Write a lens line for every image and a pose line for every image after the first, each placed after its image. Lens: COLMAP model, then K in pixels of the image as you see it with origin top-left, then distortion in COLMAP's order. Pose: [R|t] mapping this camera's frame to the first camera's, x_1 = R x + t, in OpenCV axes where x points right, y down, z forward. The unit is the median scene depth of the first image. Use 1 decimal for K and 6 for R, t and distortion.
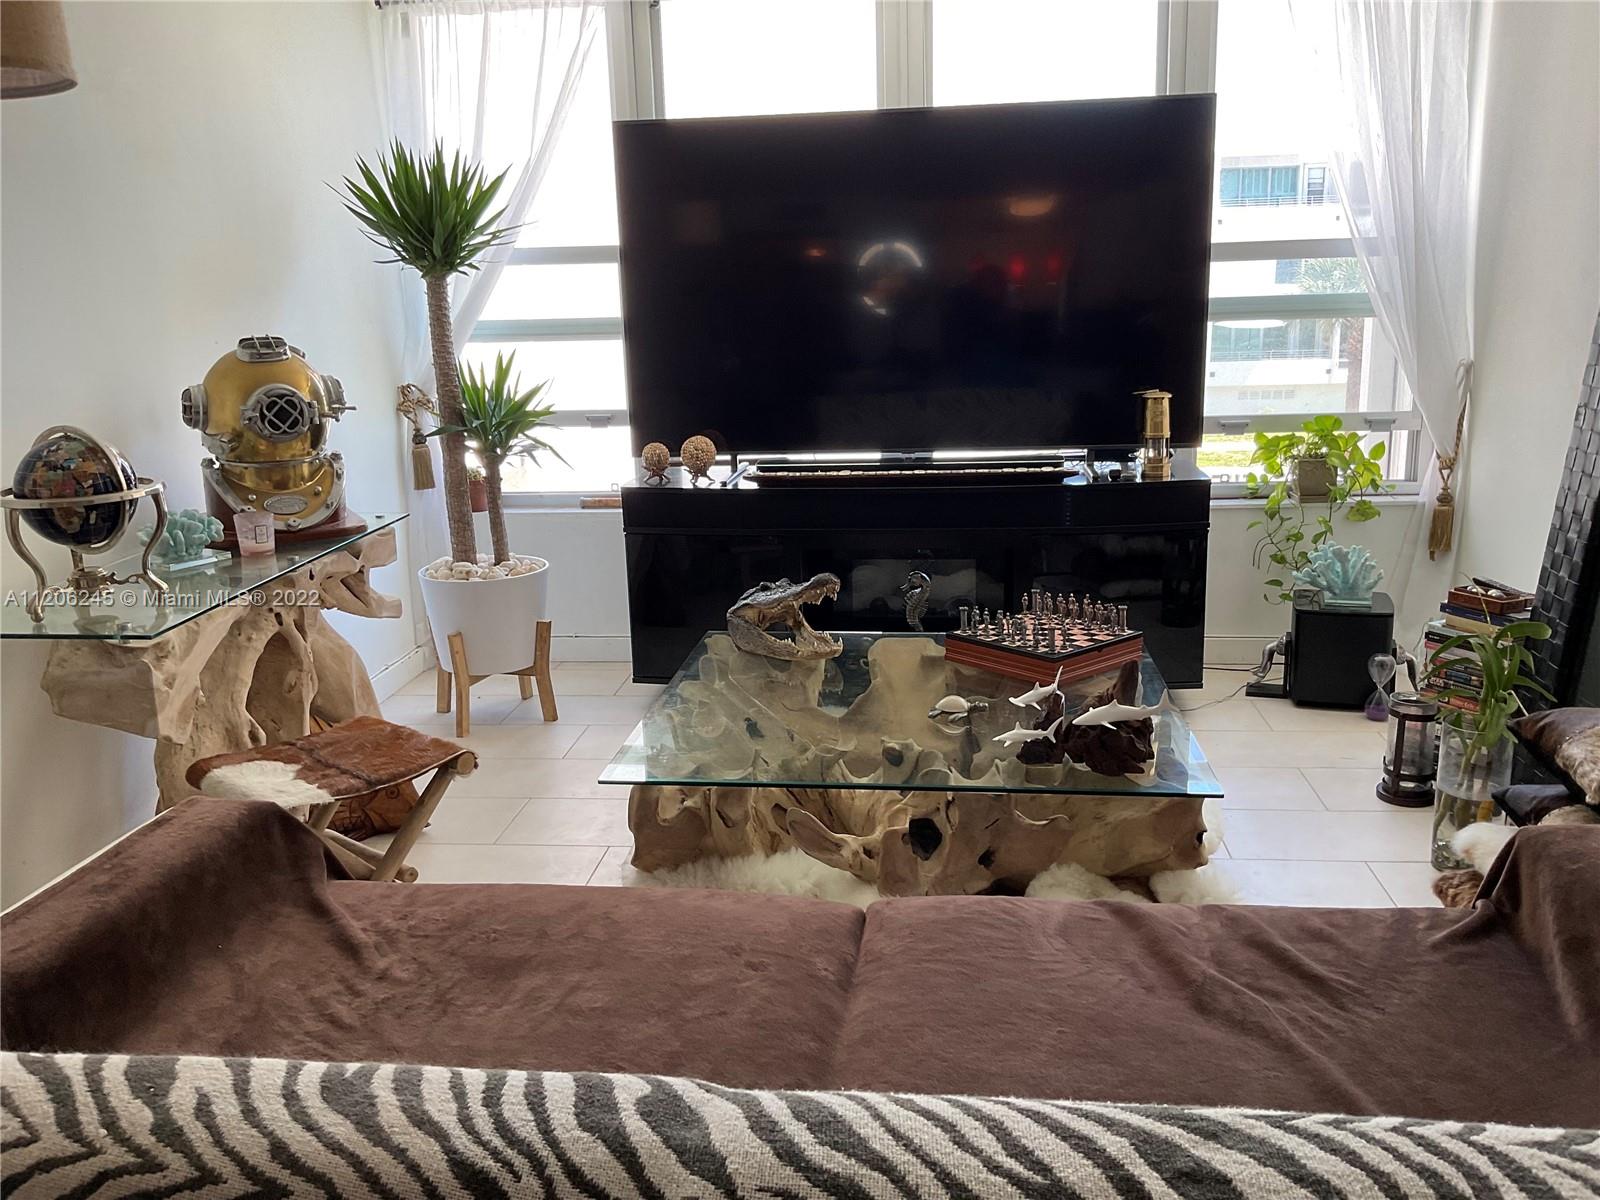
lens RADIAL K [[1344.5, 0, 800.0], [0, 1344.5, 600.0], [0, 0, 1]] dist [0.046588, -0.002086]
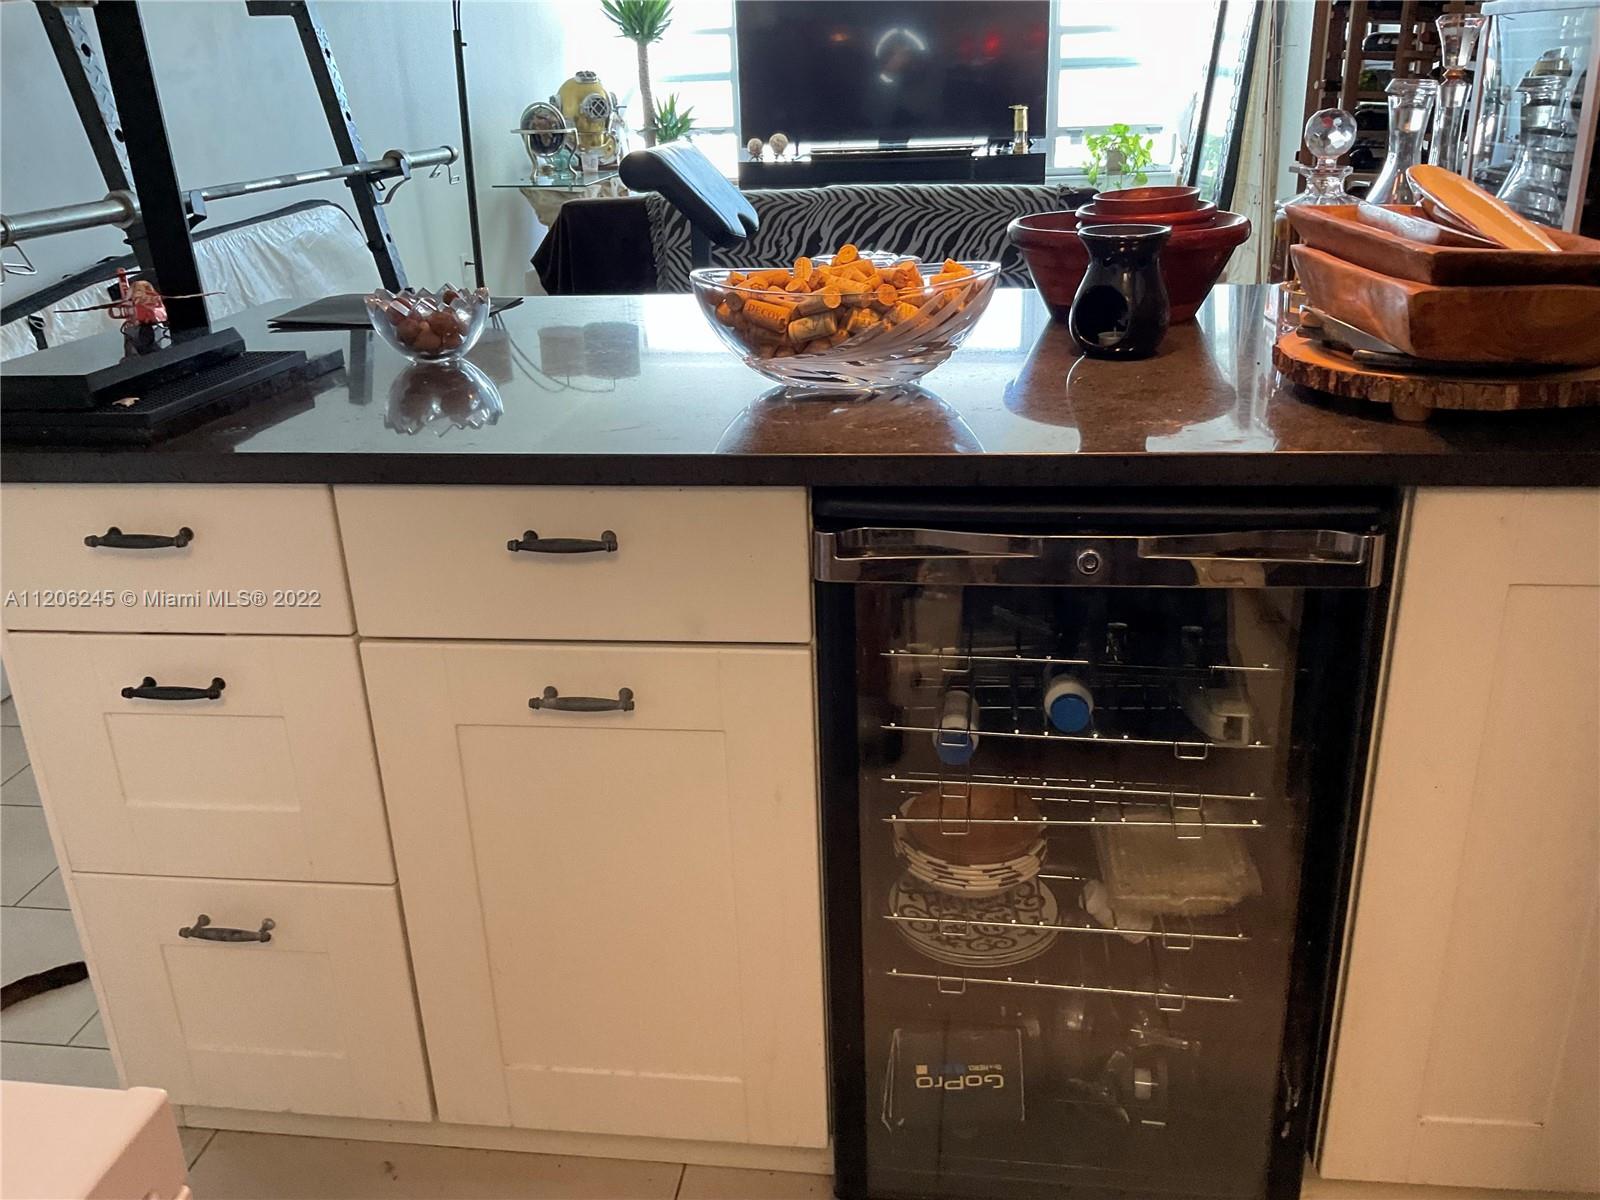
lens RADIAL K [[1357.5, 0, 800.0], [0, 1357.5, 600.0], [0, 0, 1]] dist [-0.015621, -0.004473]
pose [[0.999901, 0.003017, -0.013769, -0.017878], [-0.001099, 0.990536, 0.137249, 0.260890], [0.014053, -0.137220, 0.990441, -0.942925]]
